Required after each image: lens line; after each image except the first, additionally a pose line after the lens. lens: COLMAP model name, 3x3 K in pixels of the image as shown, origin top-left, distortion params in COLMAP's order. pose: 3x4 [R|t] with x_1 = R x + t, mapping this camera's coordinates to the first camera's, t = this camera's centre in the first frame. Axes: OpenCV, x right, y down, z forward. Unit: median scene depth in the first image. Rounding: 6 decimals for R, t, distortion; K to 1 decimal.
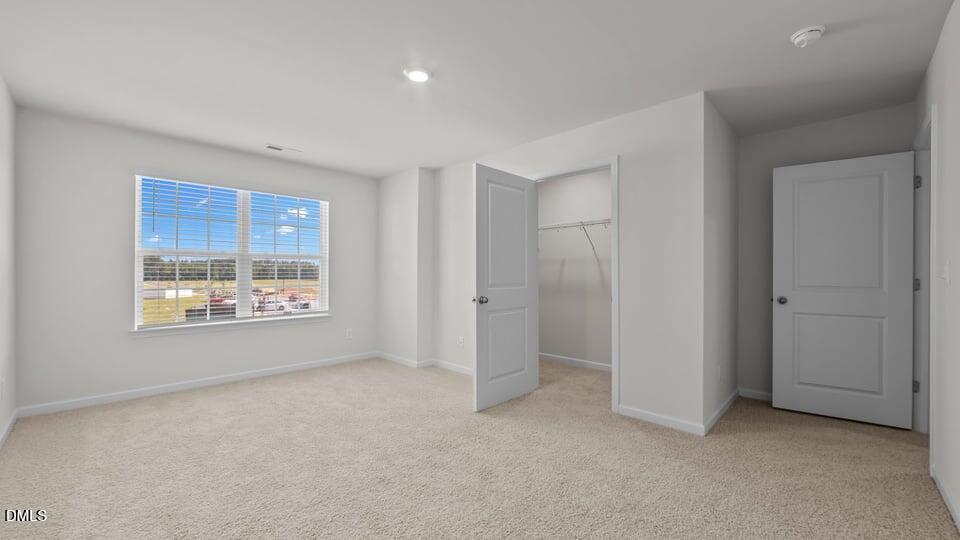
lens RADIAL K [[380.6, 0, 486.3], [0, 380.6, 270.9], [0, 0, 1]] dist [-0.005521, 0.002827]
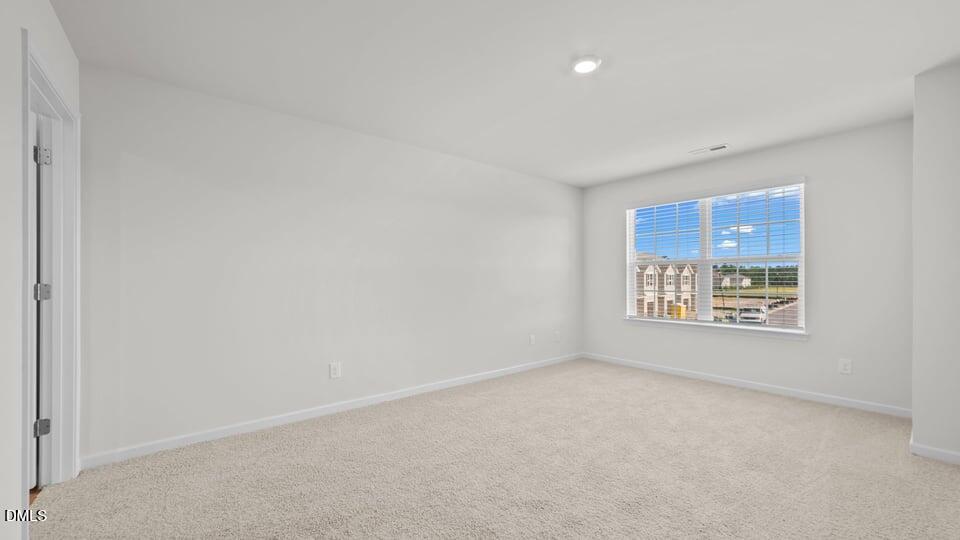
lens RADIAL K [[380.6, 0, 482.2], [0, 380.6, 277.2], [0, 0, 1]] dist [-0.005521, 0.002827]
pose [[-0.101737, -0.004402, -0.994802, 0.473819], [0.005849, 0.999970, -0.005023, 0.005373], [0.994794, -0.006330, -0.101708, 0.513750]]
